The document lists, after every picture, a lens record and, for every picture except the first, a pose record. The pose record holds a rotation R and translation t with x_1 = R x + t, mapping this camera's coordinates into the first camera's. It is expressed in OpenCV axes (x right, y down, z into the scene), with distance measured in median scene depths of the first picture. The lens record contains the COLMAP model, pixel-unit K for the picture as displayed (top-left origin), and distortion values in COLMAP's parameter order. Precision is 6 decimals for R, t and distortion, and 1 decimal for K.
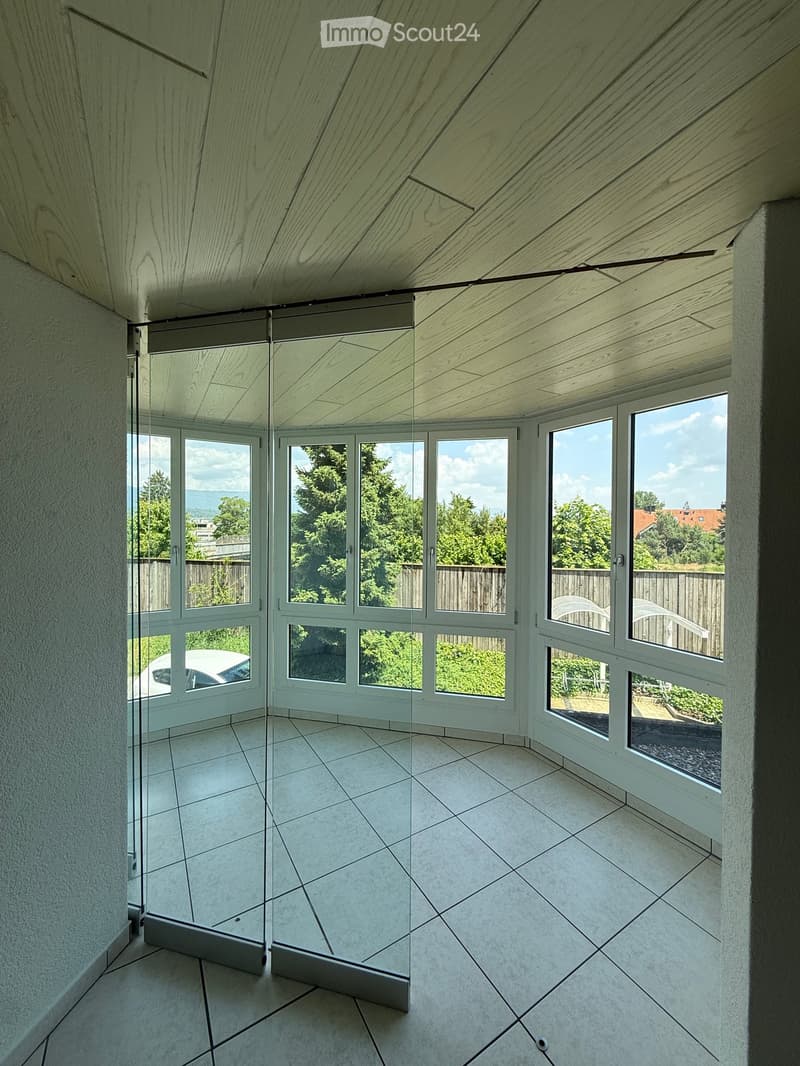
lens RADIAL K [[427.7, 0, 401.8], [0, 427.7, 530.7], [0, 0, 1]] dist [-0.001257, 0.000039]
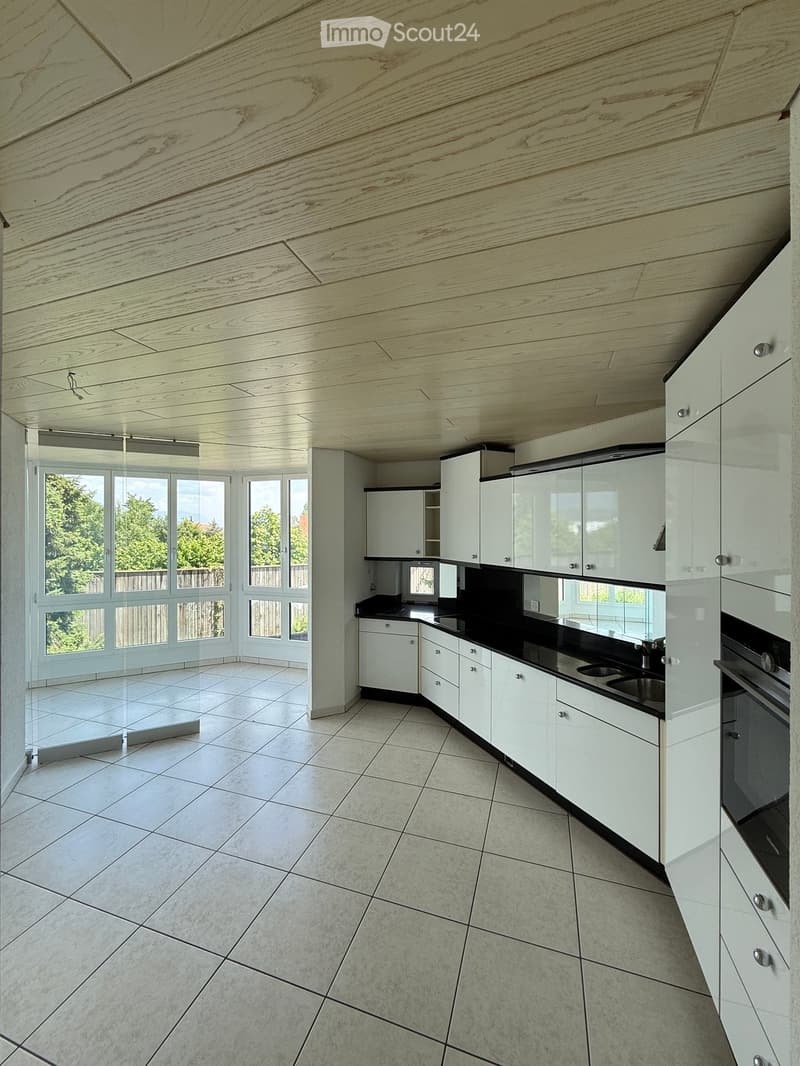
lens RADIAL K [[427.7, 0, 402.0], [0, 427.7, 531.9], [0, 0, 1]] dist [-0.001257, 0.000039]
pose [[0.767714, -0.011182, 0.640695, -0.079734], [0.015403, 0.999881, -0.001006, -0.001544], [-0.640607, 0.010641, 0.767795, -0.201543]]
